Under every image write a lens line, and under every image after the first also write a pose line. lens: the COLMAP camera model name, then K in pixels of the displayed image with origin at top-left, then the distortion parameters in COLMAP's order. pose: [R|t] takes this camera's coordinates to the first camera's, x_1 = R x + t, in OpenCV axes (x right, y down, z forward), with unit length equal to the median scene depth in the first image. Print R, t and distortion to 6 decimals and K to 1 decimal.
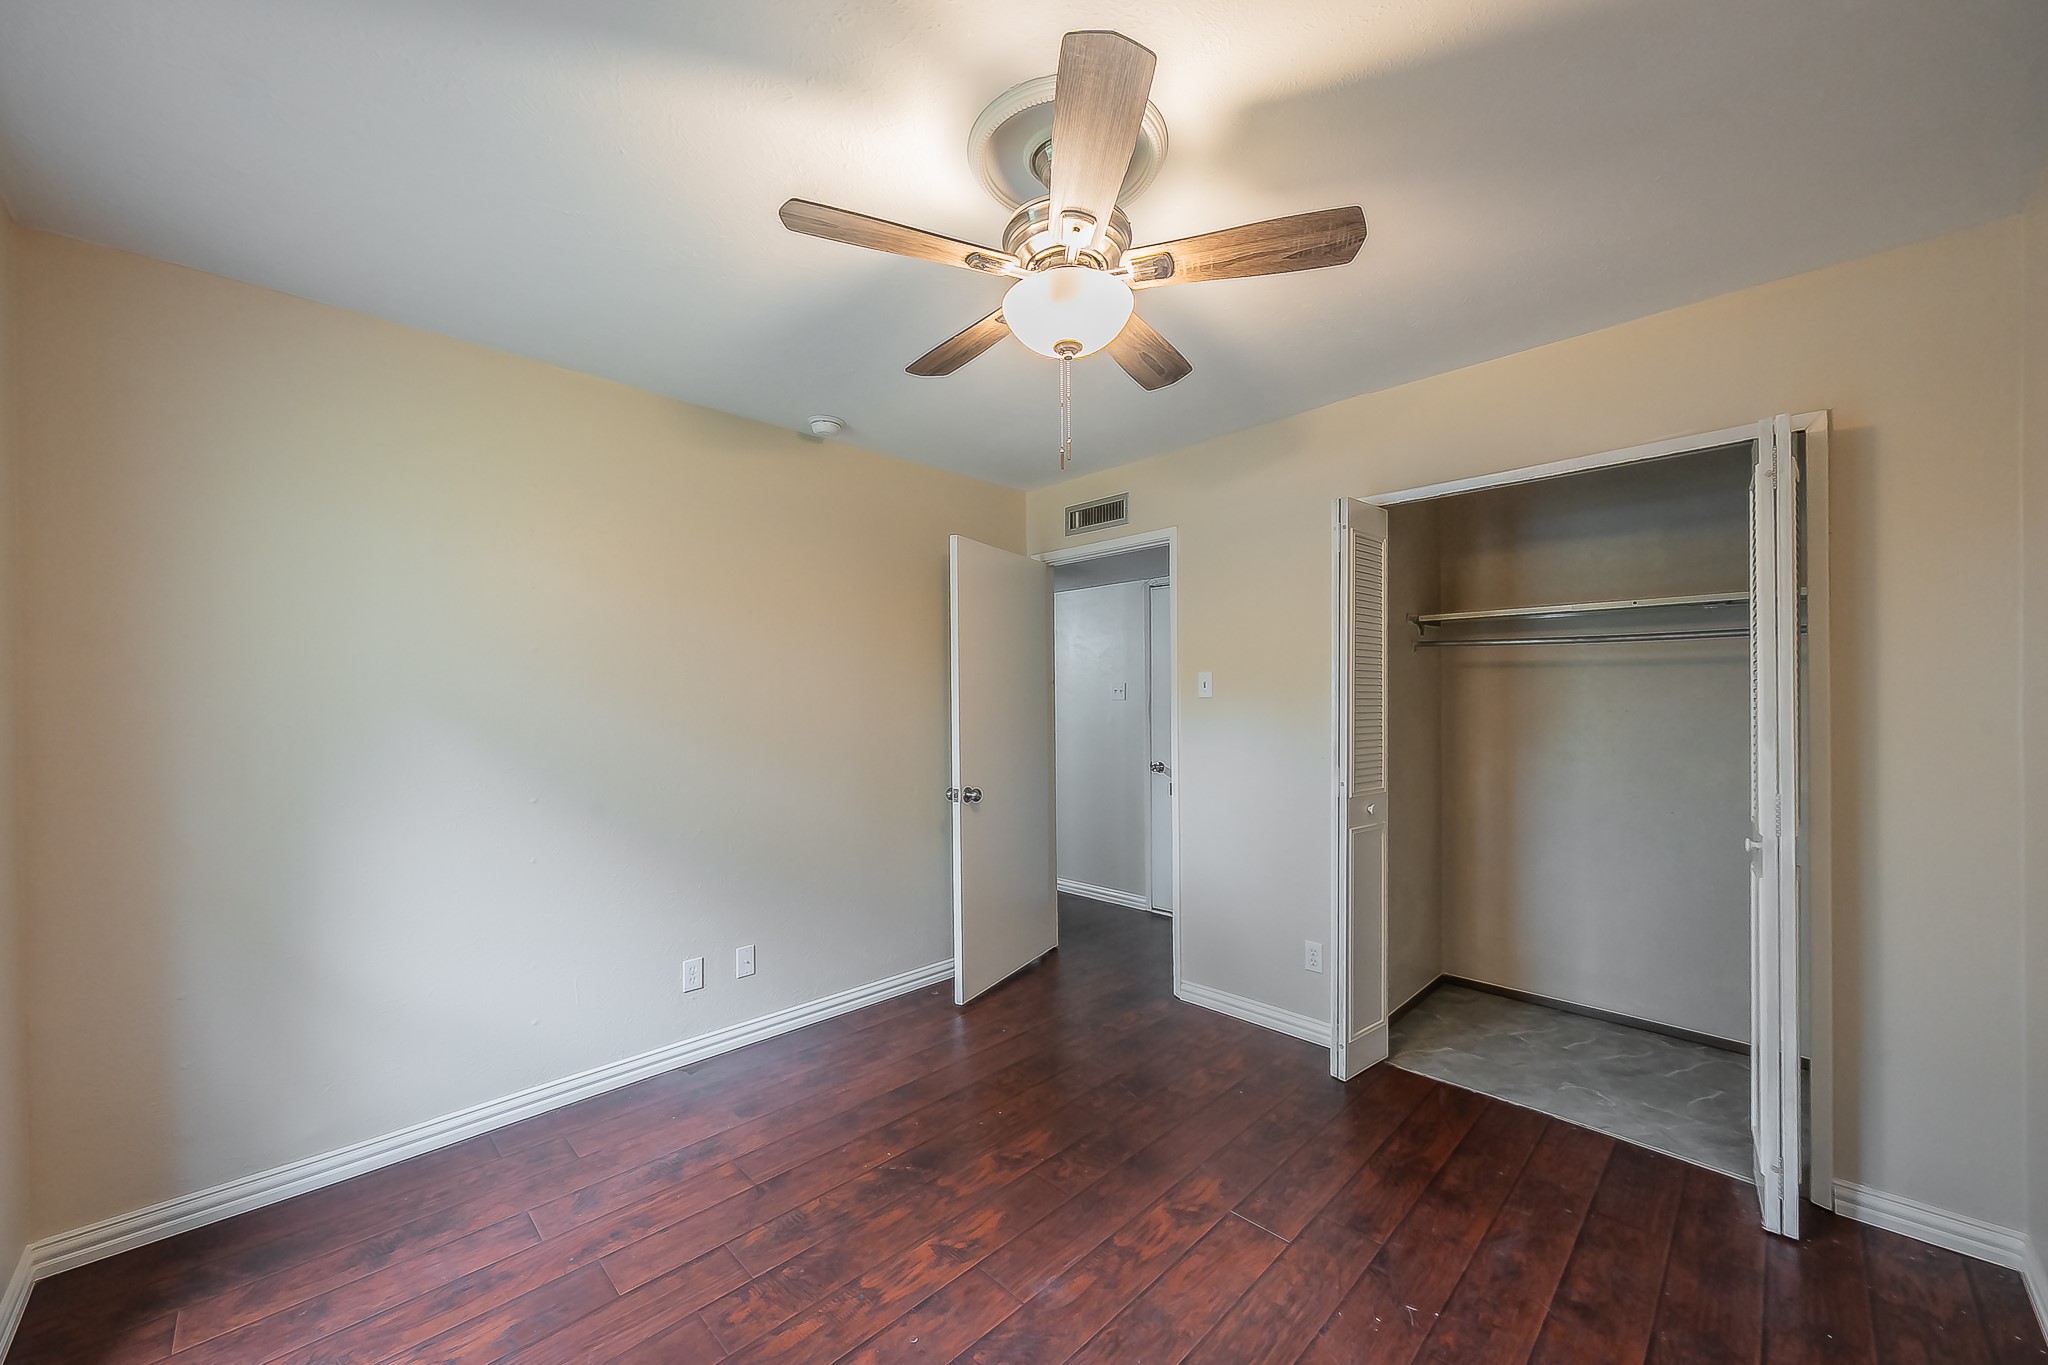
lens RADIAL K [[775.9, 0, 1012.6], [0, 775.9, 680.9], [0, 0, 1]] dist [-0.001082, 0.000046]
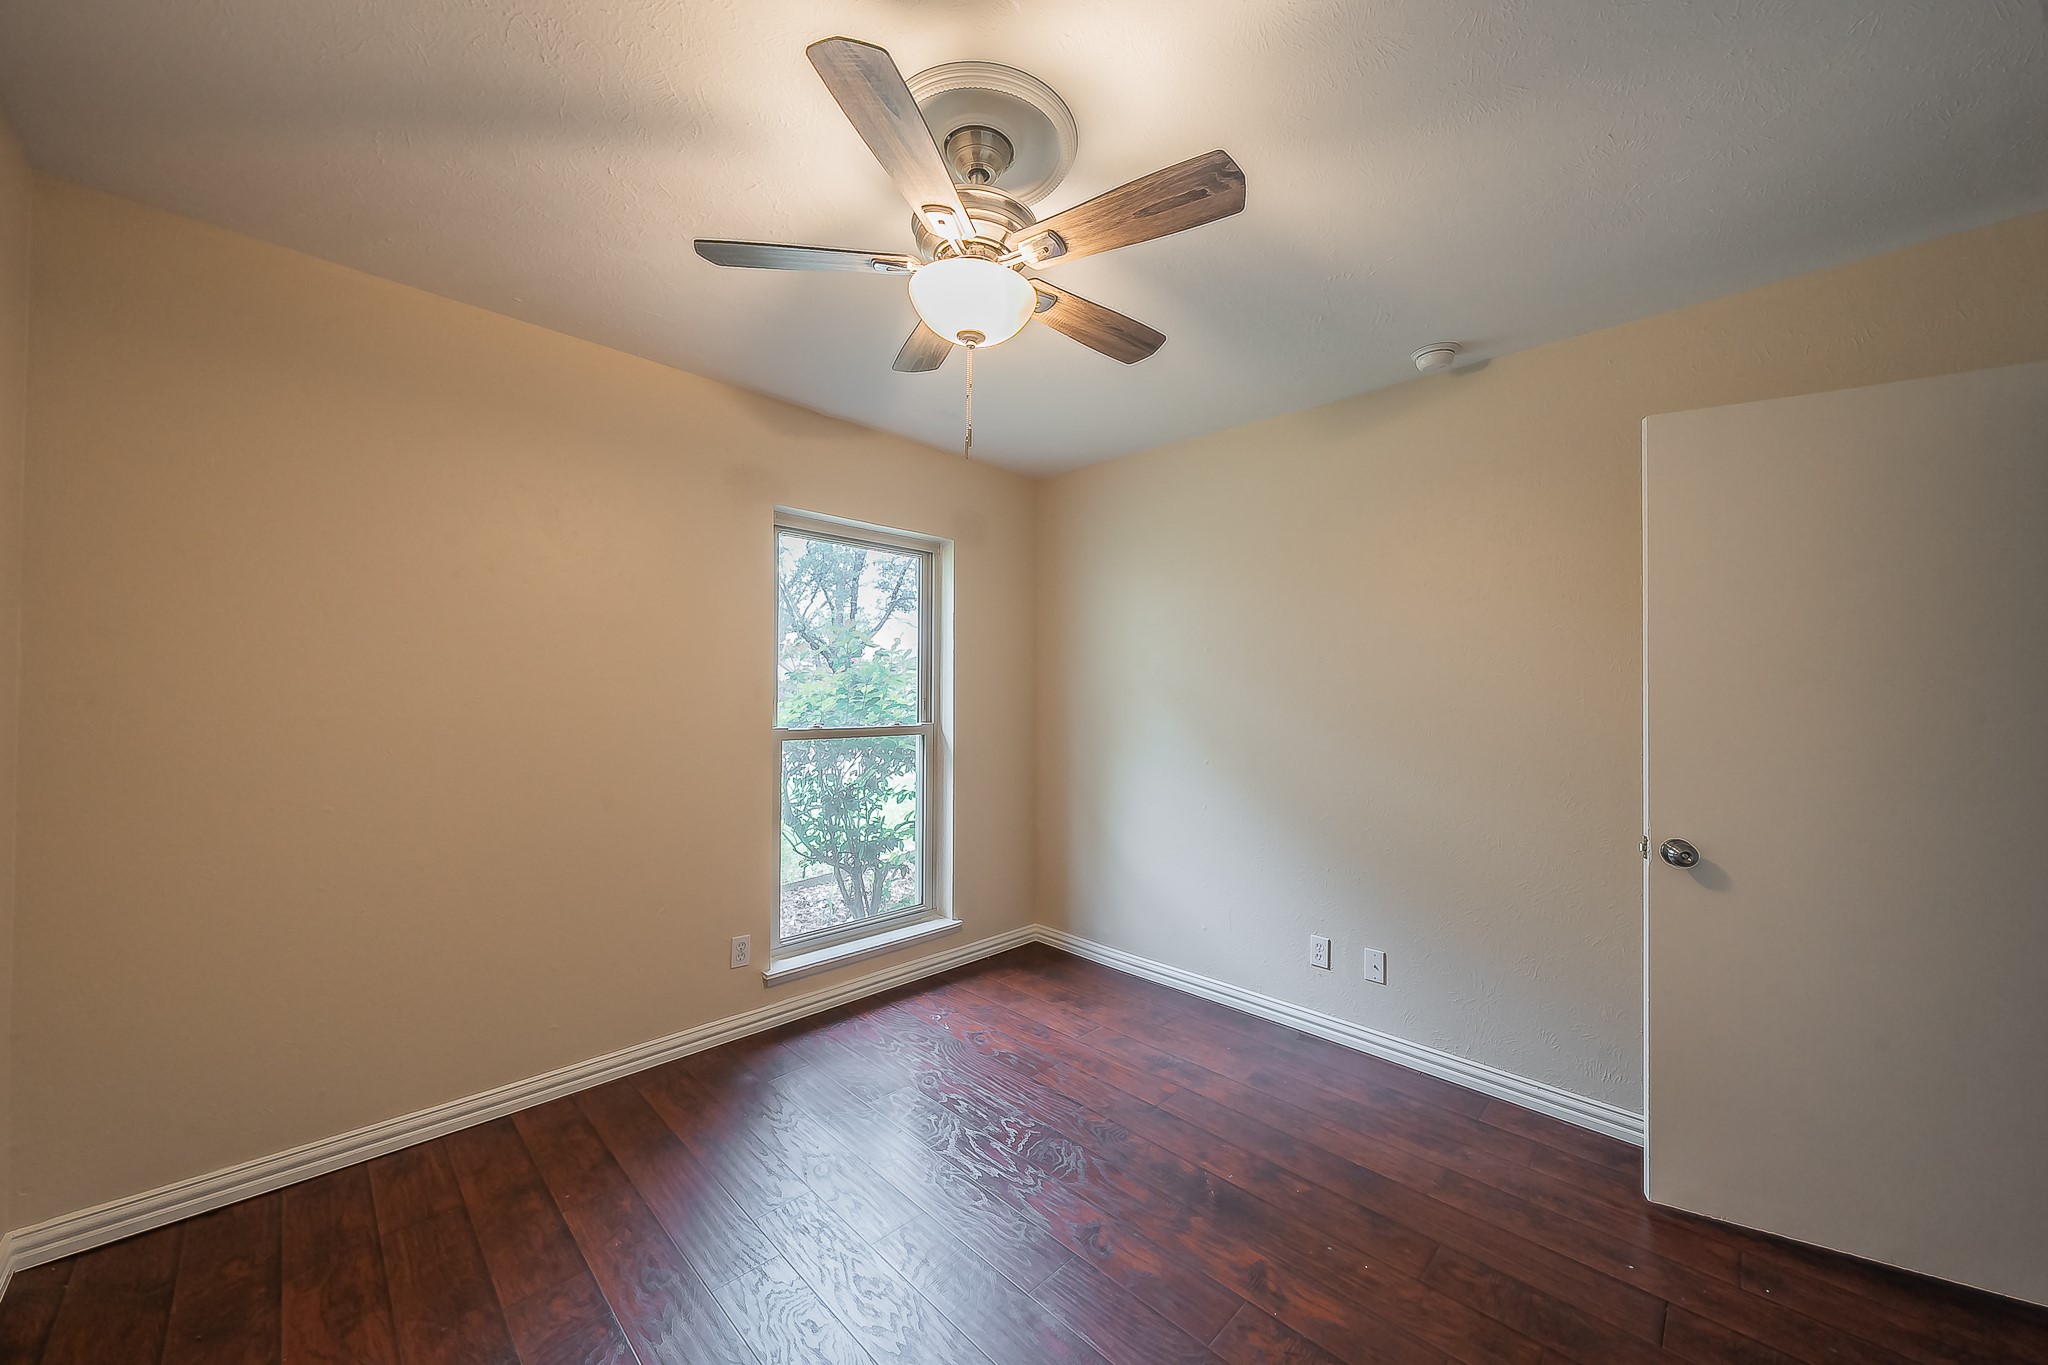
lens RADIAL K [[754.1, 0, 1026.8], [0, 754.1, 678.2], [0, 0, 1]] dist [0.001637, 0.000278]
pose [[0.000852, -0.010620, -0.999943, 0.786858], [0.018900, 0.999765, -0.010602, 0.022865], [0.999821, -0.018890, 0.001052, 0.809877]]
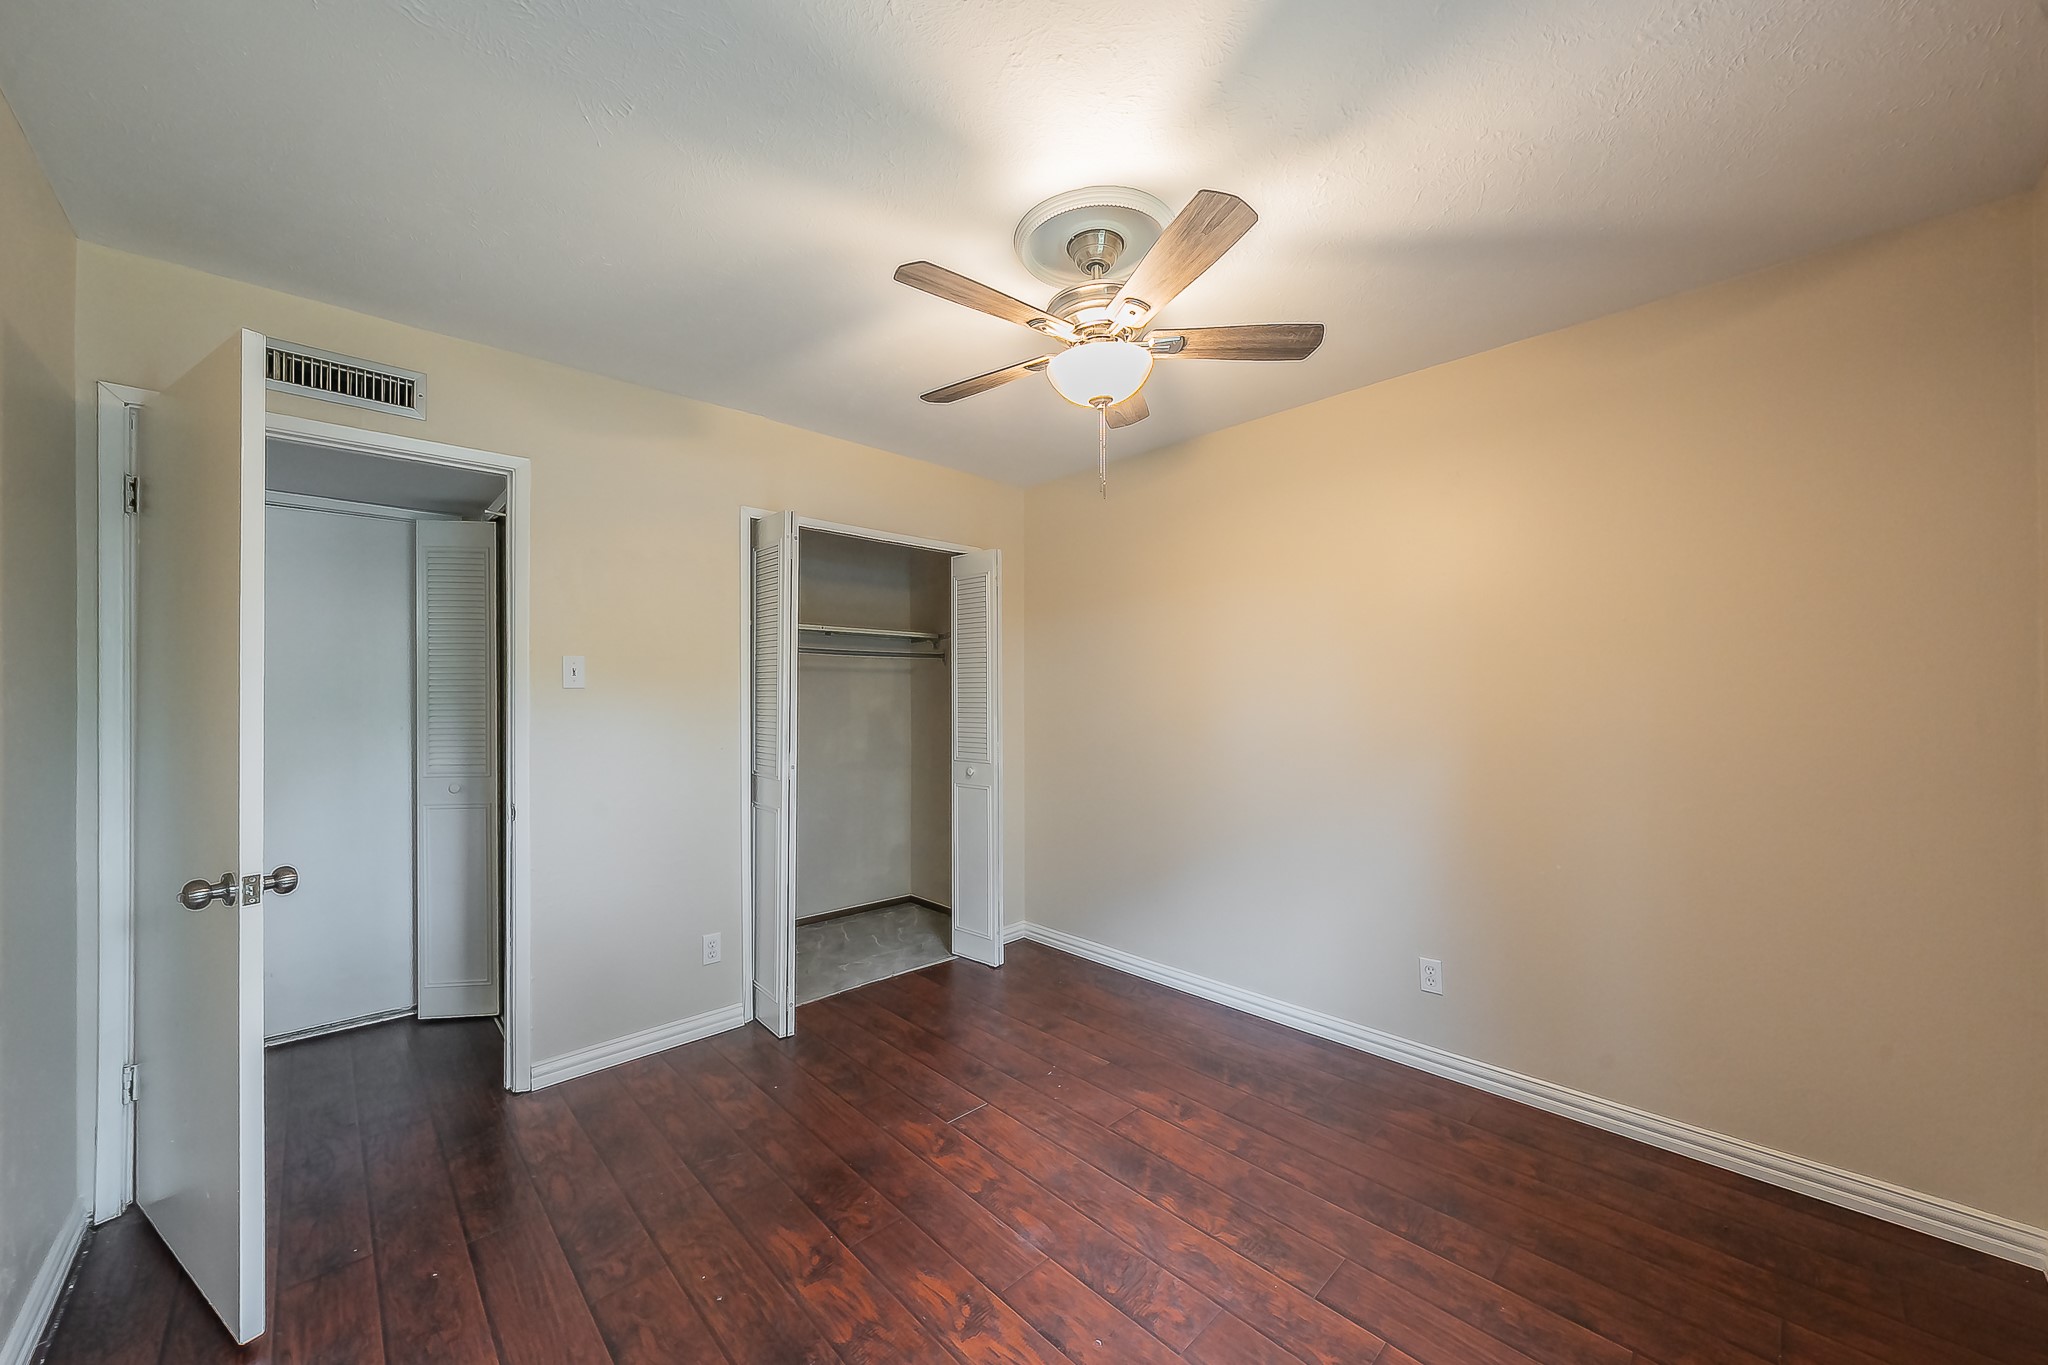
lens RADIAL K [[733.3, 0, 1050.5], [0, 733.3, 676.1], [0, 0, 1]] dist [-0.001405, -0.000217]
pose [[-0.012805, 0.033697, 0.999350, -0.807101], [-0.025455, 0.999097, -0.034015, 0.035932], [-0.999594, -0.025874, -0.011936, 0.822777]]
